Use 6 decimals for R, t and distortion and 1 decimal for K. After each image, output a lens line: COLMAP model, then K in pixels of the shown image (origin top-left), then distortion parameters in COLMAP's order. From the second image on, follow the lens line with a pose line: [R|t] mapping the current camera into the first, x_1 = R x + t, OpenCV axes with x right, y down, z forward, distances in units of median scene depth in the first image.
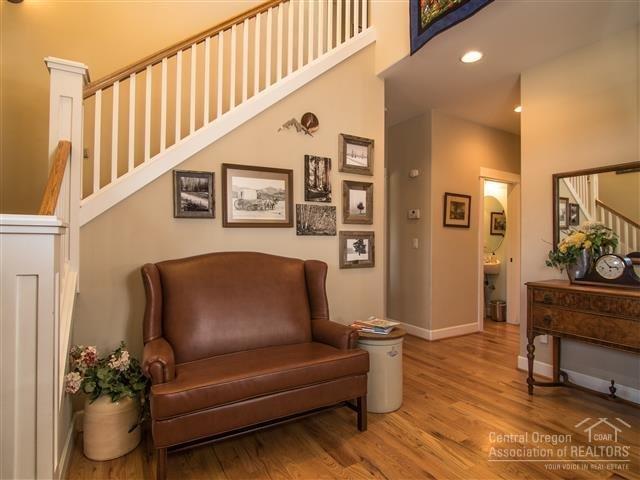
lens RADIAL K [[347.2, 0, 320.2], [0, 347.2, 239.7], [0, 0, 1]] dist [-0.007516, -0.000760]
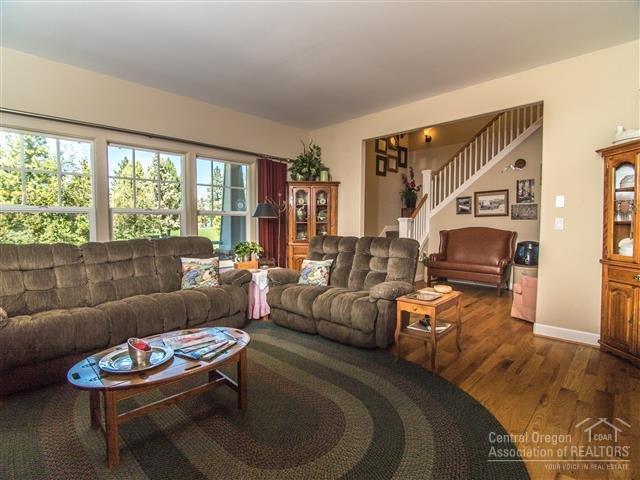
lens RADIAL K [[347.2, 0, 320.0], [0, 347.2, 239.6], [0, 0, 1]] dist [-0.007516, -0.000760]
pose [[0.316369, 0.038484, -0.947855, 1.613175], [0.012311, 0.998926, 0.044666, -0.000267], [0.948556, -0.025800, 0.315556, -0.797524]]
